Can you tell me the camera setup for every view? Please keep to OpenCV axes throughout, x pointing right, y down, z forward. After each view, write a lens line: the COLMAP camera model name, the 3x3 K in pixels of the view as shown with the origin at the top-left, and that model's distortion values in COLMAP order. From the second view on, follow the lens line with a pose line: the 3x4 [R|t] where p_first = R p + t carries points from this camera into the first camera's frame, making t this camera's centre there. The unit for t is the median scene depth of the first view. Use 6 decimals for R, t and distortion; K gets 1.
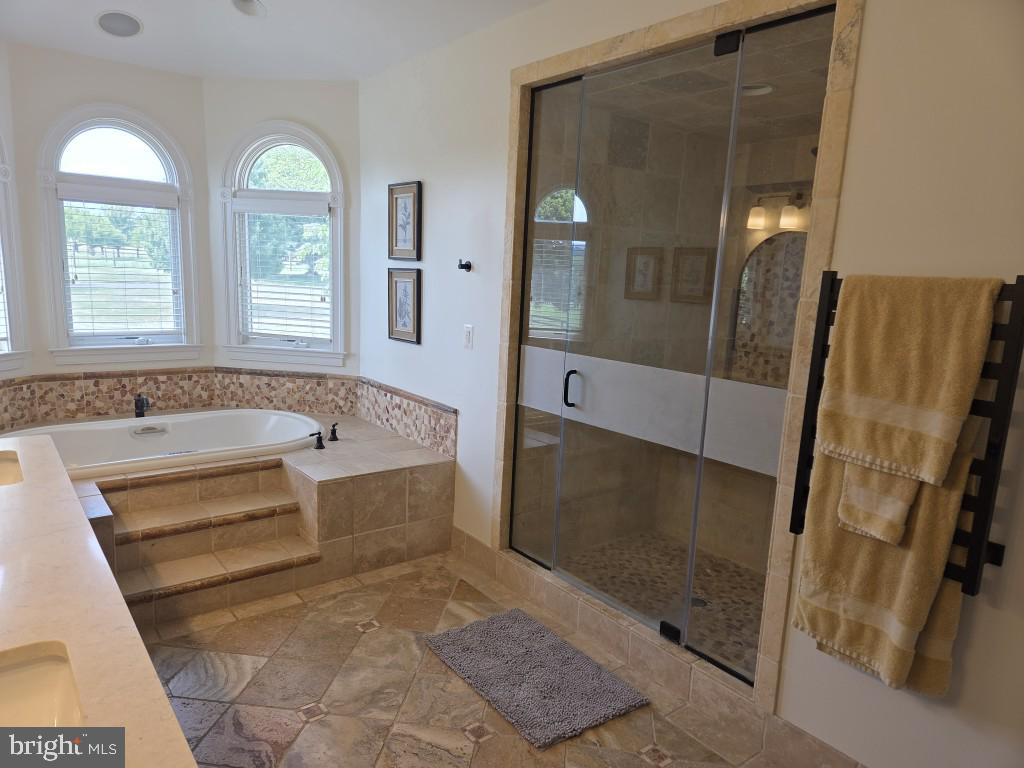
lens RADIAL K [[682.5, 0, 511.1], [0, 682.5, 396.1], [0, 0, 1]] dist [0.068792, -0.059292]
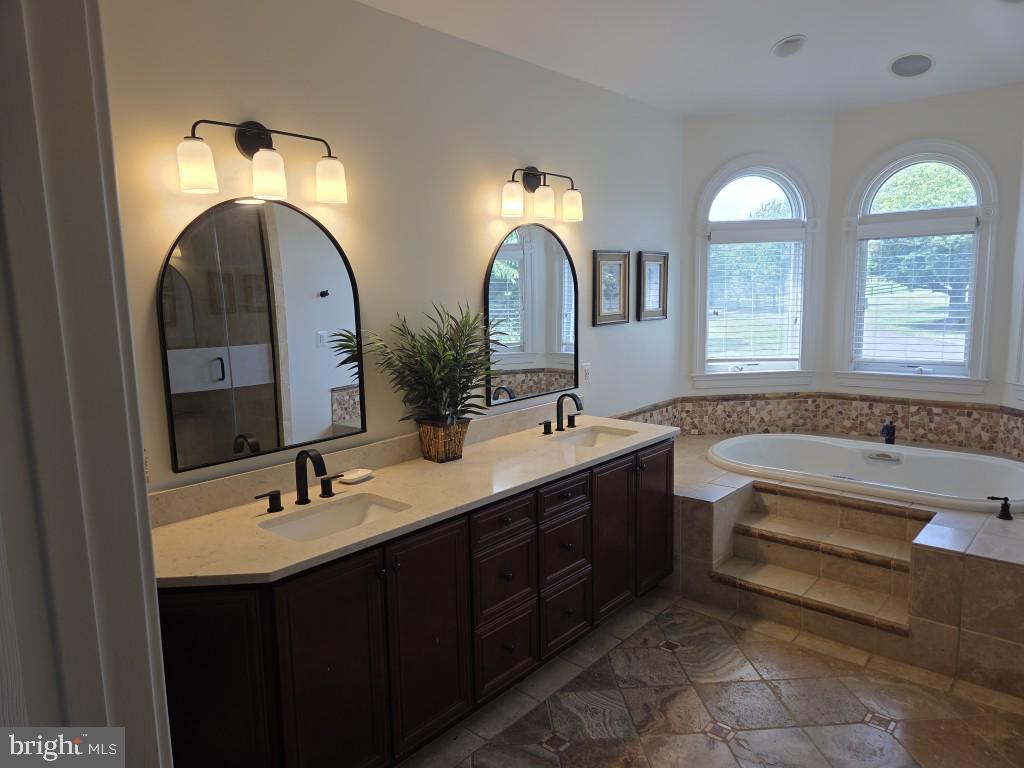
lens RADIAL K [[682.5, 0, 511.1], [0, 682.5, 396.1], [0, 0, 1]] dist [0.068792, -0.059292]
pose [[0.184537, 0.108494, -0.976819, 0.365745], [-0.145286, 0.985980, 0.082064, -0.043631], [0.972028, 0.126775, 0.197713, 0.263911]]
